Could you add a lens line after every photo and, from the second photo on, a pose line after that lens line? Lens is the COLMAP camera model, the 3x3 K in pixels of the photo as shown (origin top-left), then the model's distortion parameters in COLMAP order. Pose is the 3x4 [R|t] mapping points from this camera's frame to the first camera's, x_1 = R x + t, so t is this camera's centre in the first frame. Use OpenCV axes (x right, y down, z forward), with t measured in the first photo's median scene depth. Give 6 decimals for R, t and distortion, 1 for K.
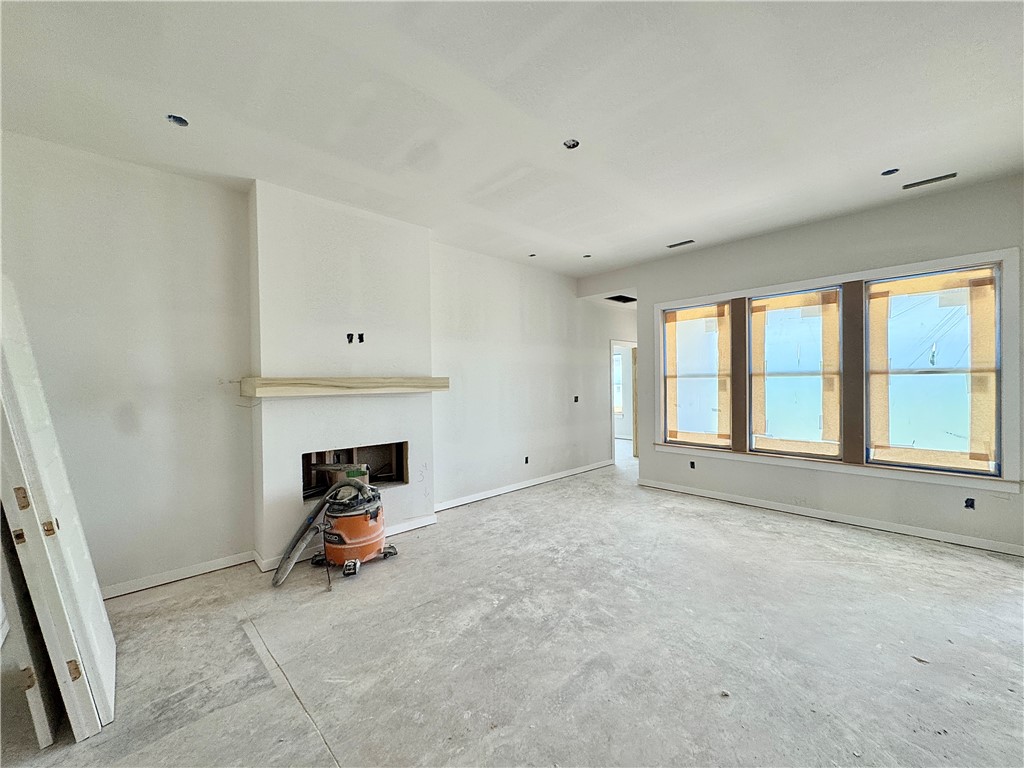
lens RADIAL K [[410.6, 0, 509.6], [0, 410.6, 380.7], [0, 0, 1]] dist [-0.004691, 0.001391]
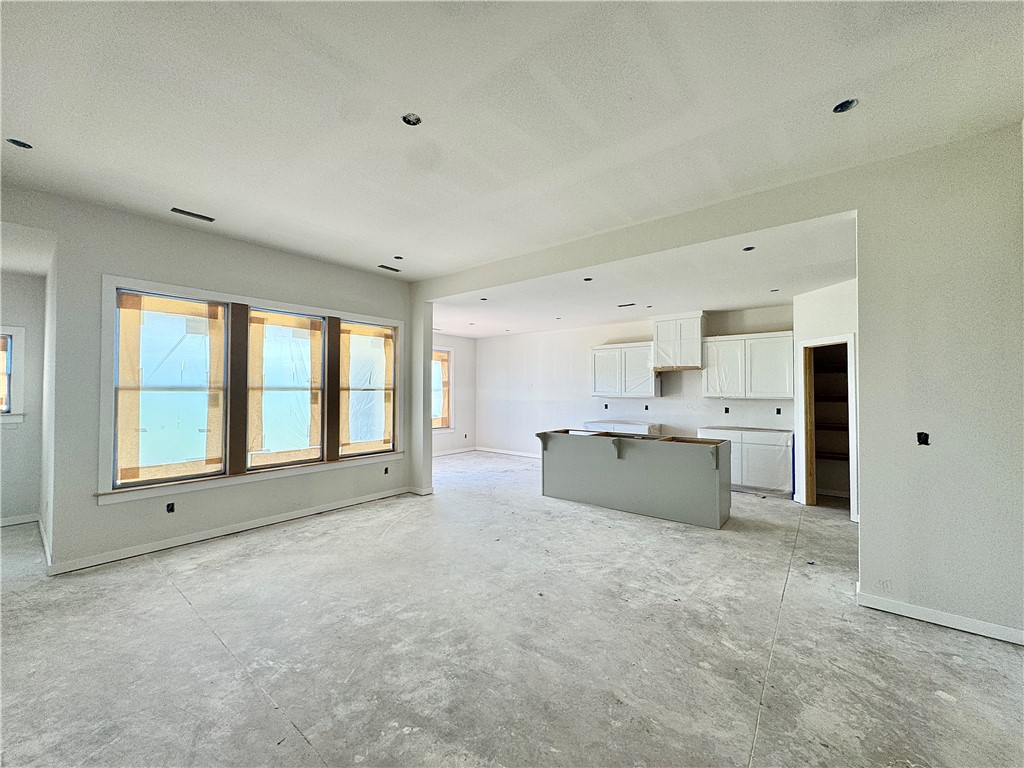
lens RADIAL K [[410.6, 0, 510.3], [0, 410.6, 384.1], [0, 0, 1]] dist [-0.004691, 0.001391]
pose [[-0.135620, 0.029263, 0.990329, -0.522422], [-0.000235, 0.999563, -0.029568, 0.003135], [-0.990761, -0.004243, -0.135554, 0.669027]]
